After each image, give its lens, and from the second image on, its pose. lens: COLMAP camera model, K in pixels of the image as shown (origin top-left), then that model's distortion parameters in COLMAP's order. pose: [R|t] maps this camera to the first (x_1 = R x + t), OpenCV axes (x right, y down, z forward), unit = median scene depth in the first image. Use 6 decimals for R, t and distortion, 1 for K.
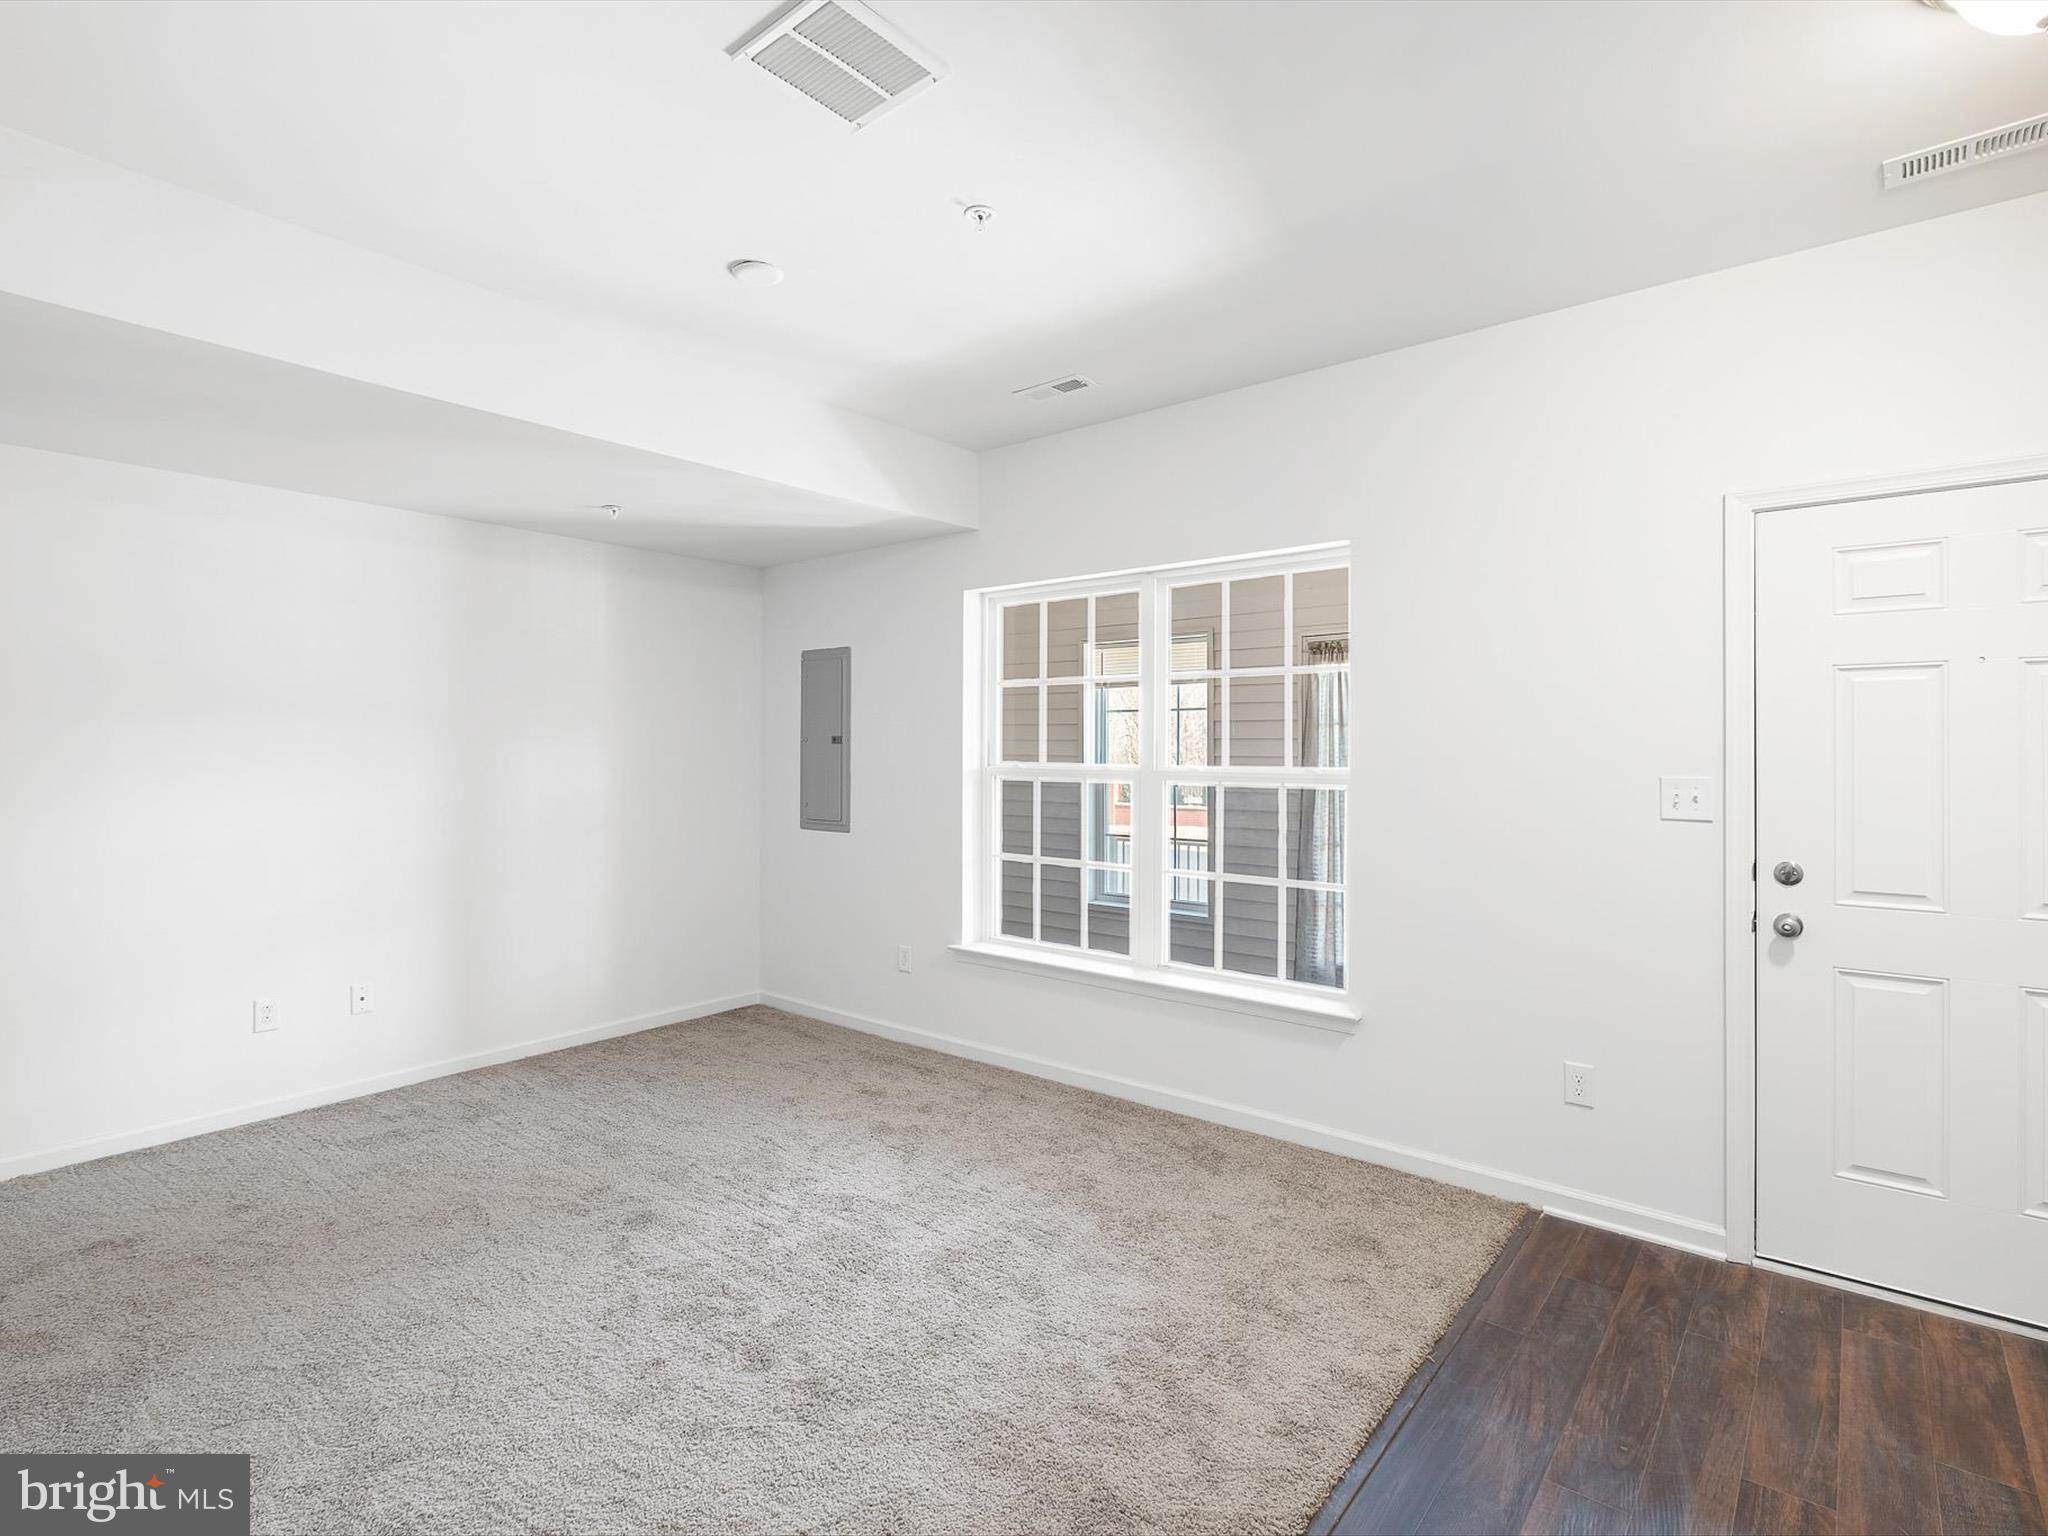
lens RADIAL K [[1005.5, 0, 1024.7], [0, 1005.5, 751.8], [0, 0, 1]] dist [0.000408, -0.001281]
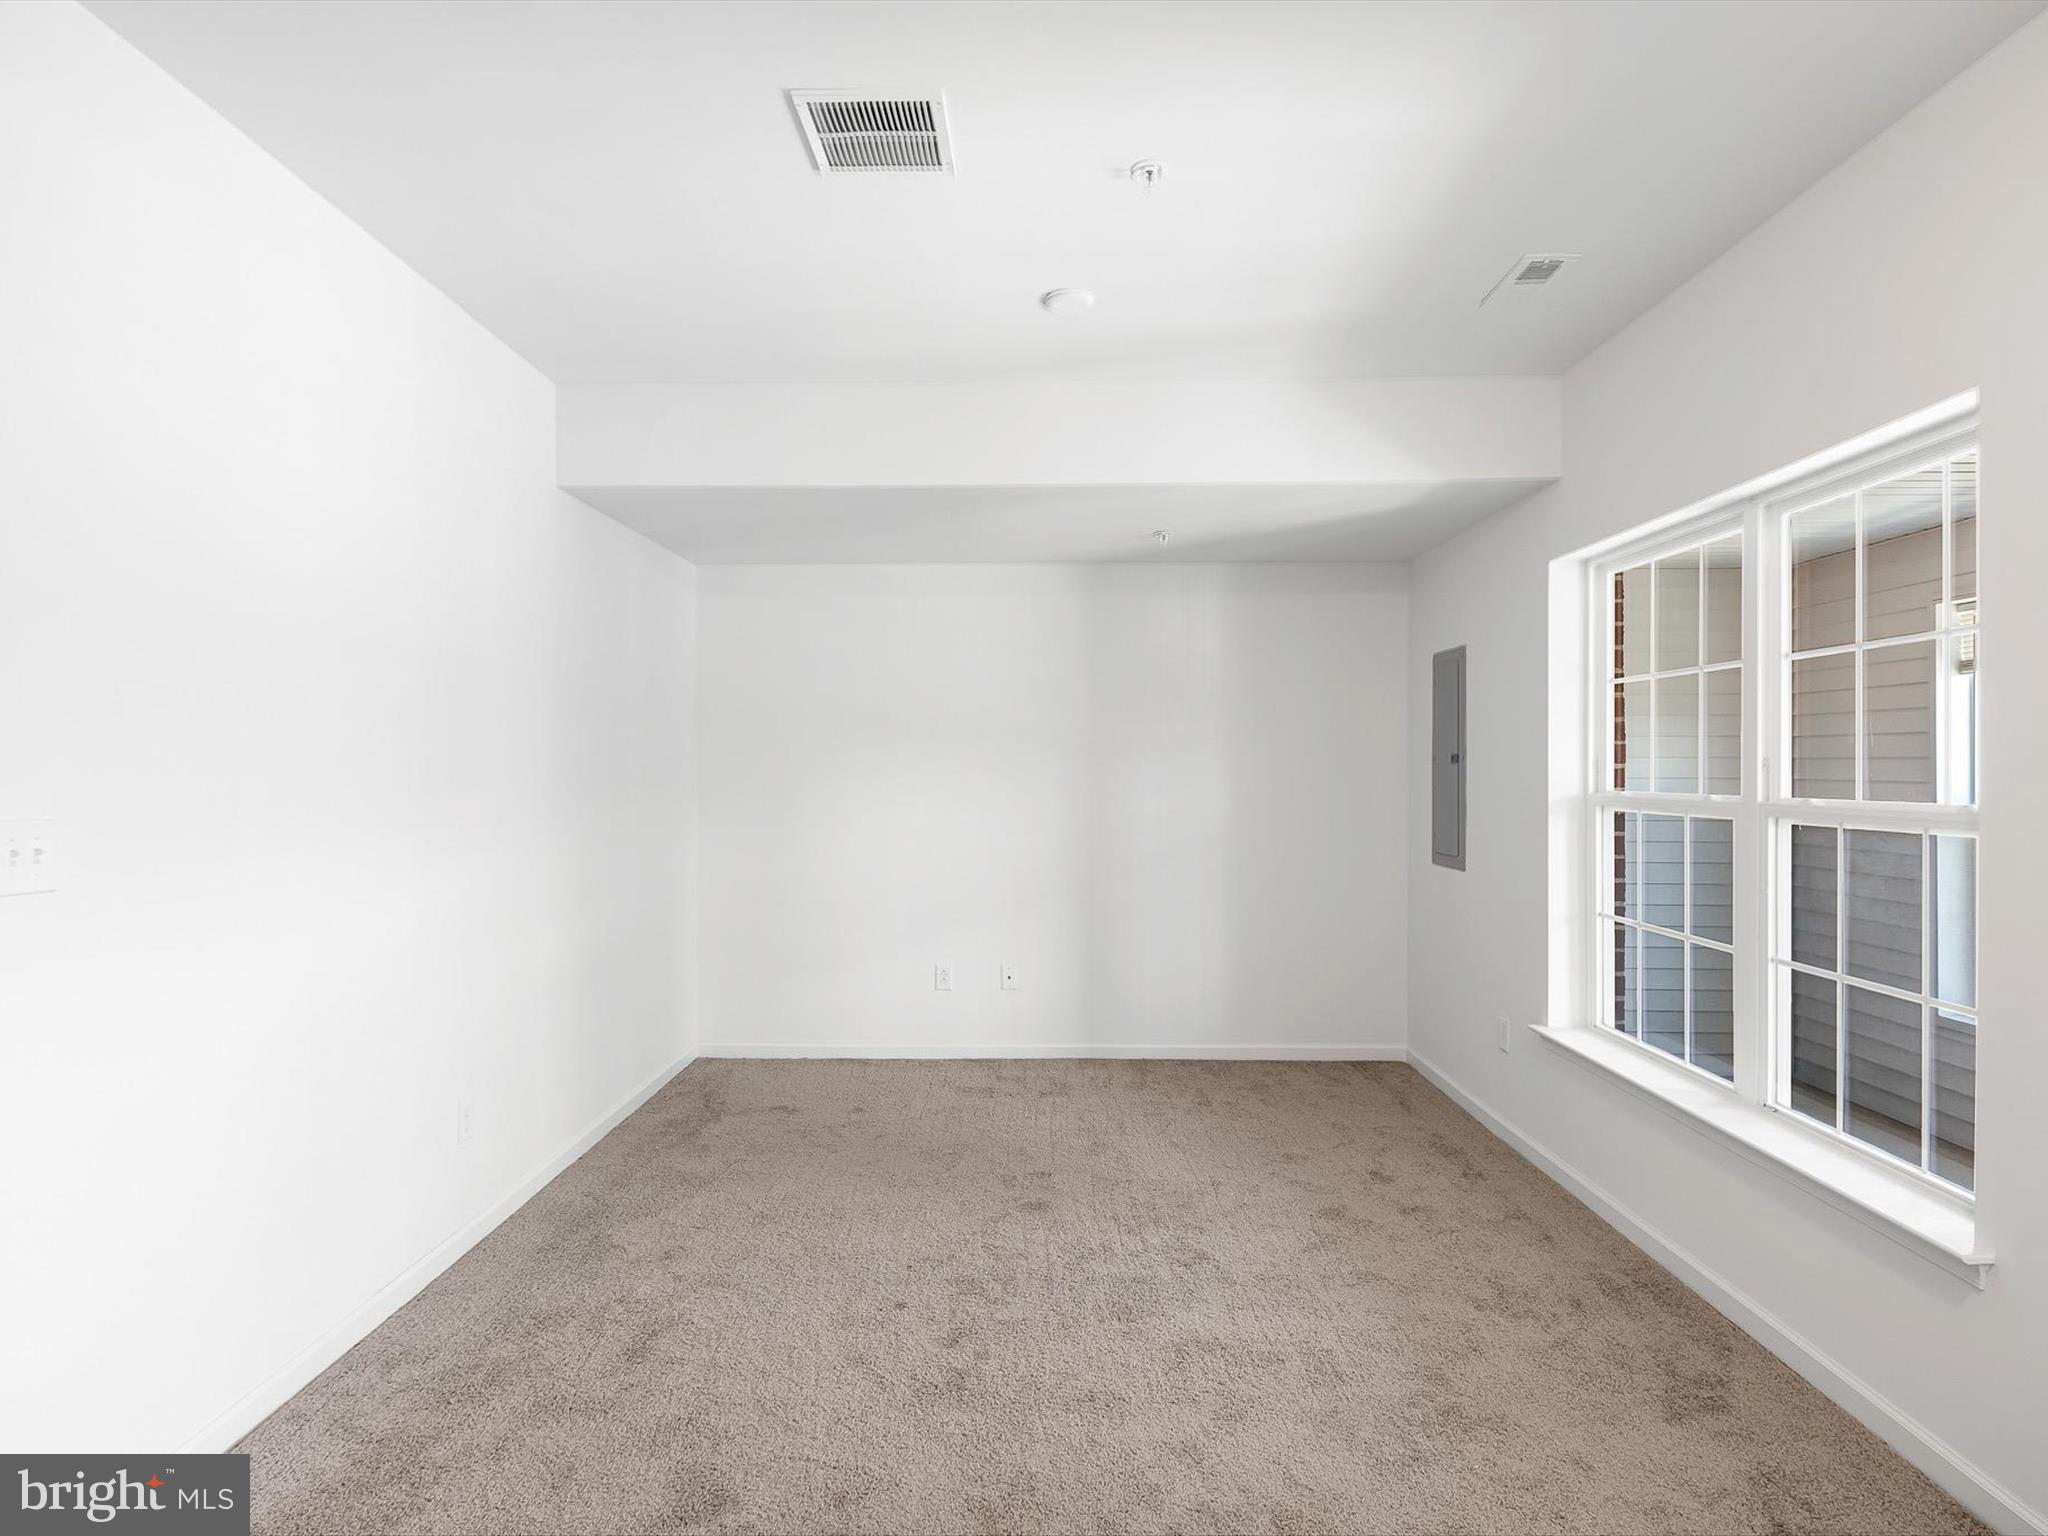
lens RADIAL K [[1136.6, 0, 1024.0], [0, 1136.6, 768.0], [0, 0, 1]] dist [0.001596, -0.001492]
pose [[0.620222, -0.000325, -0.784426, 0.414068], [-0.005740, 0.999971, -0.004953, 0.003108], [0.784405, 0.007575, 0.620202, 0.174288]]
